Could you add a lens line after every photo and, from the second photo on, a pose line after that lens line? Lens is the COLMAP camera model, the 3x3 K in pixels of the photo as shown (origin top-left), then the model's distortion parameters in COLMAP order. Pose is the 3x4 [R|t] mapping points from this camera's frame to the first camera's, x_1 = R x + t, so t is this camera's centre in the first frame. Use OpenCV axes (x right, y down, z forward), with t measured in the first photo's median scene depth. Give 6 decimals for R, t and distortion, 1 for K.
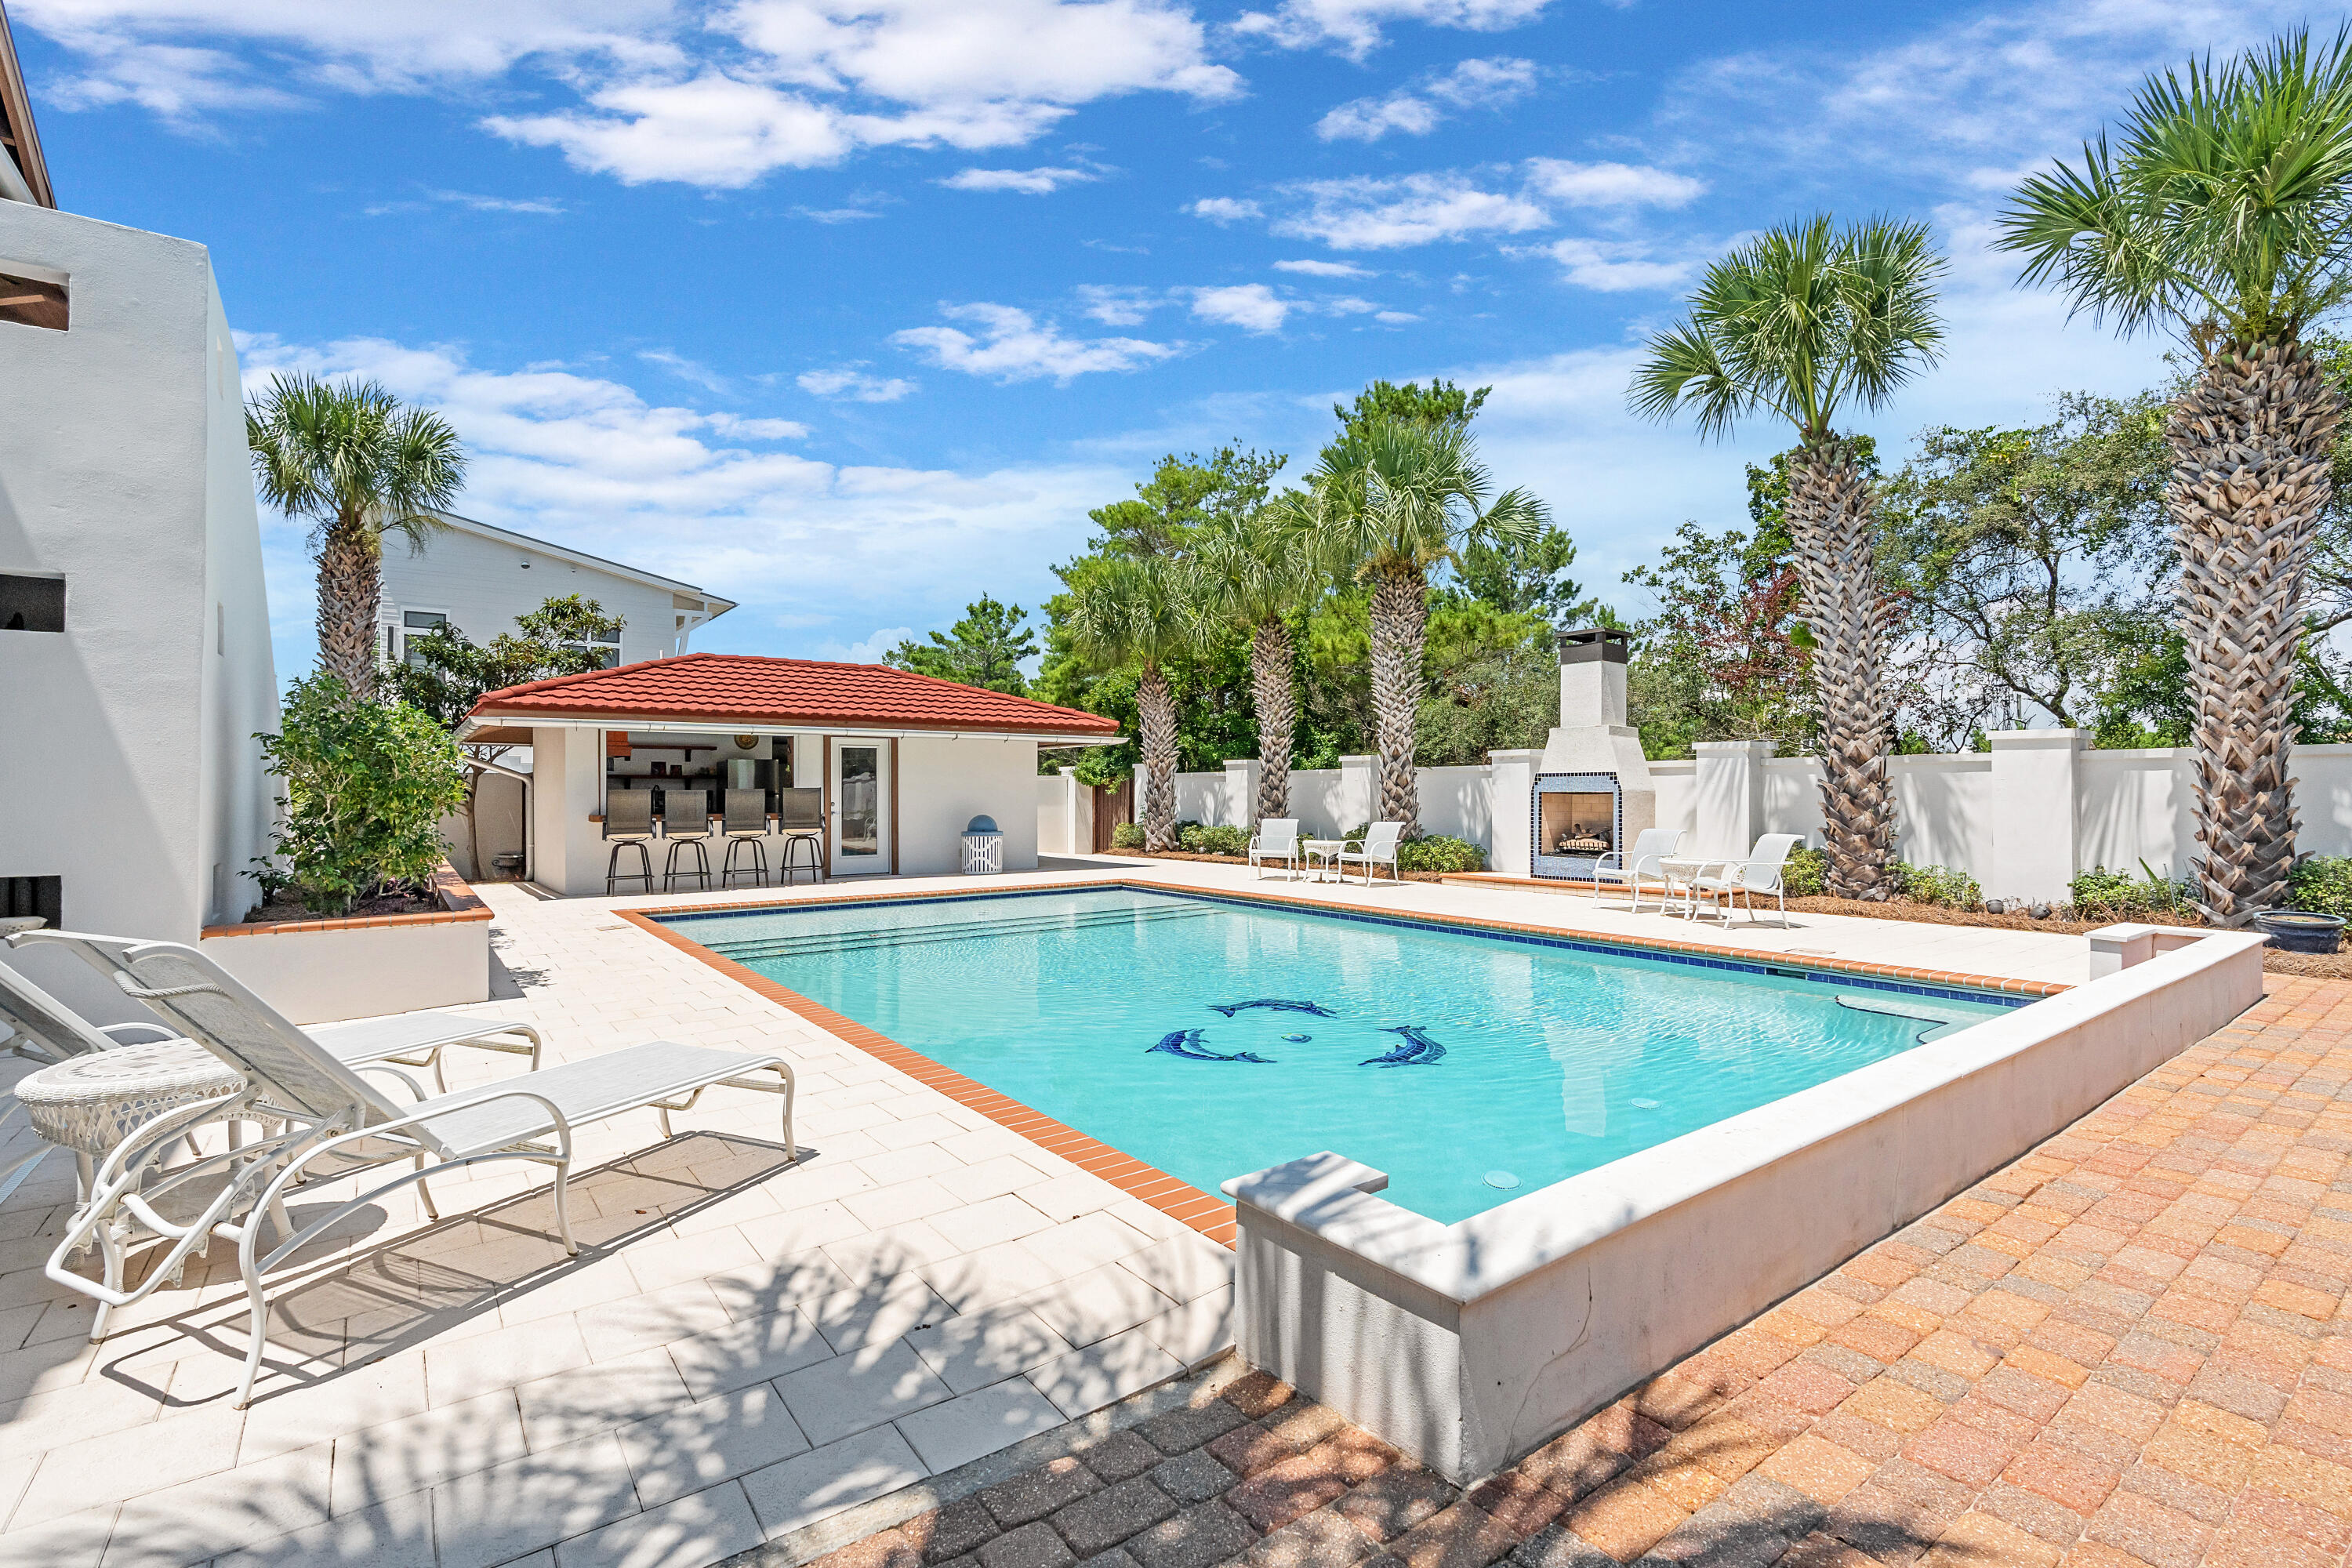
lens RADIAL K [[1050.0, 0, 1176.0], [0, 1050.0, 784.0], [0, 0, 1]] dist [-0.009581, 0.000388]
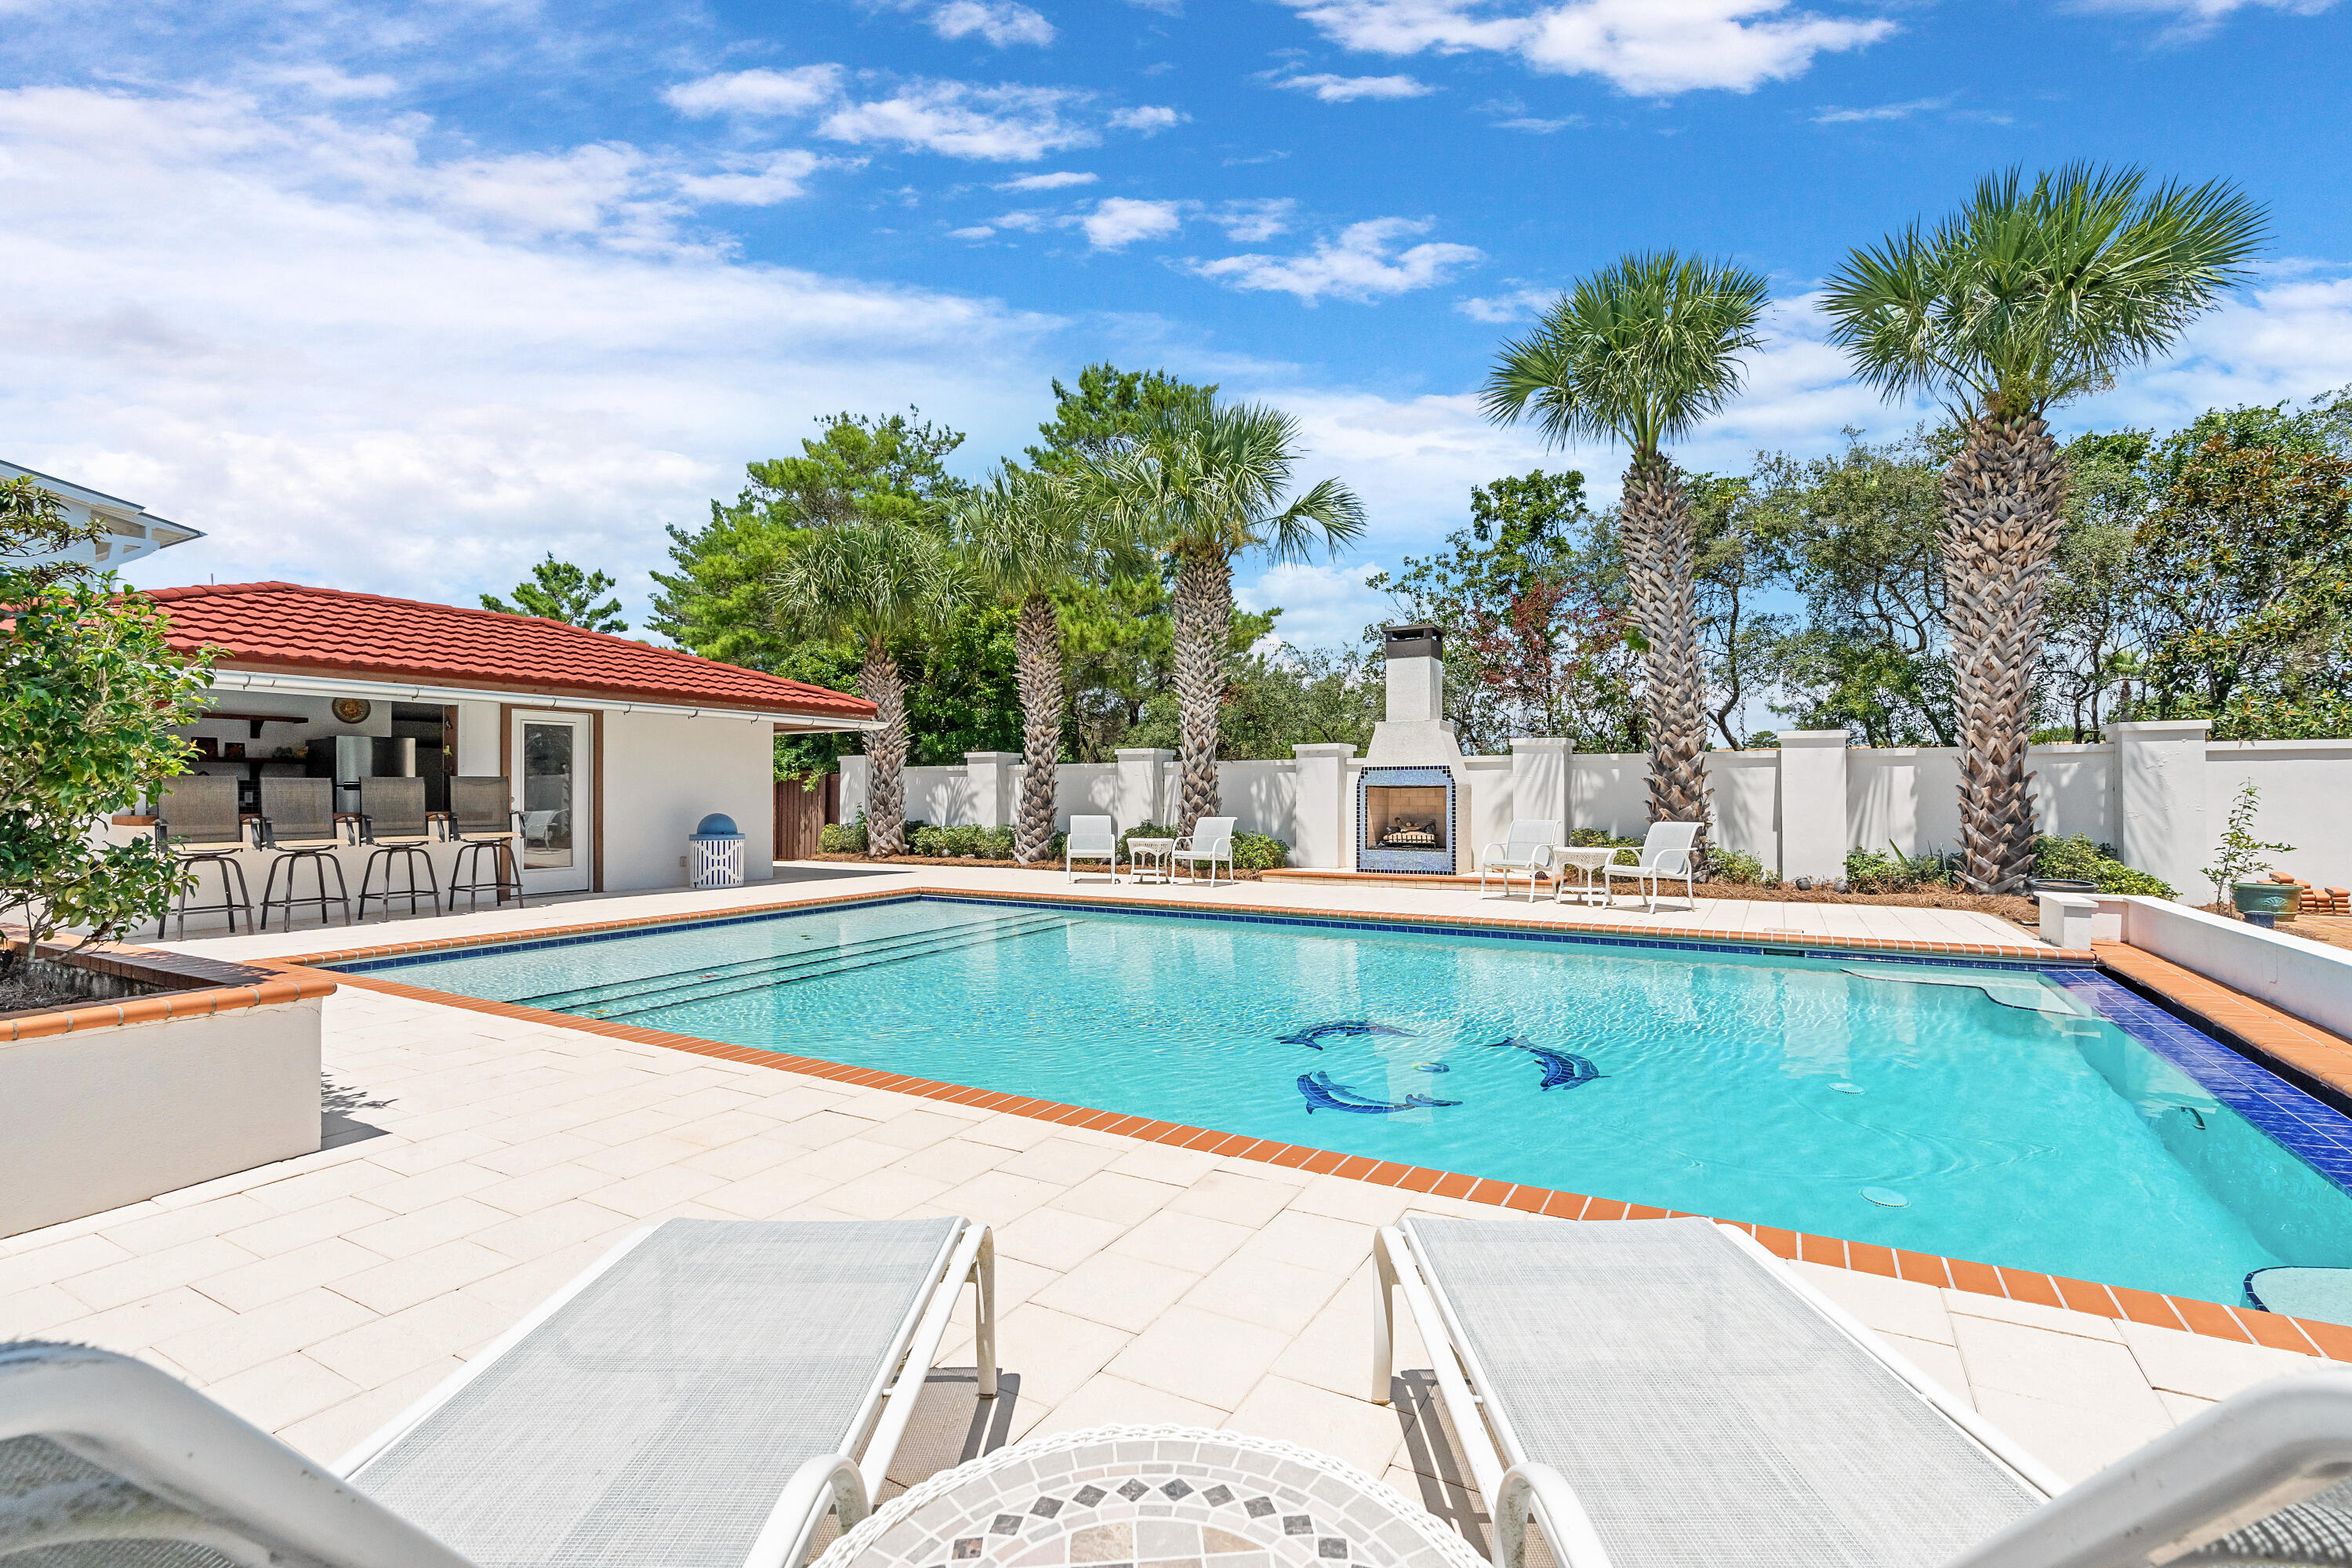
lens RADIAL K [[1050.0, 0, 1176.0], [0, 1050.0, 784.0], [0, 0, 1]] dist [-0.009581, 0.000388]
pose [[0.917818, 0.004618, 0.396974, -0.215312], [-0.003305, 0.999987, -0.003991, 0.010692], [-0.396987, 0.002351, 0.917821, 0.157488]]
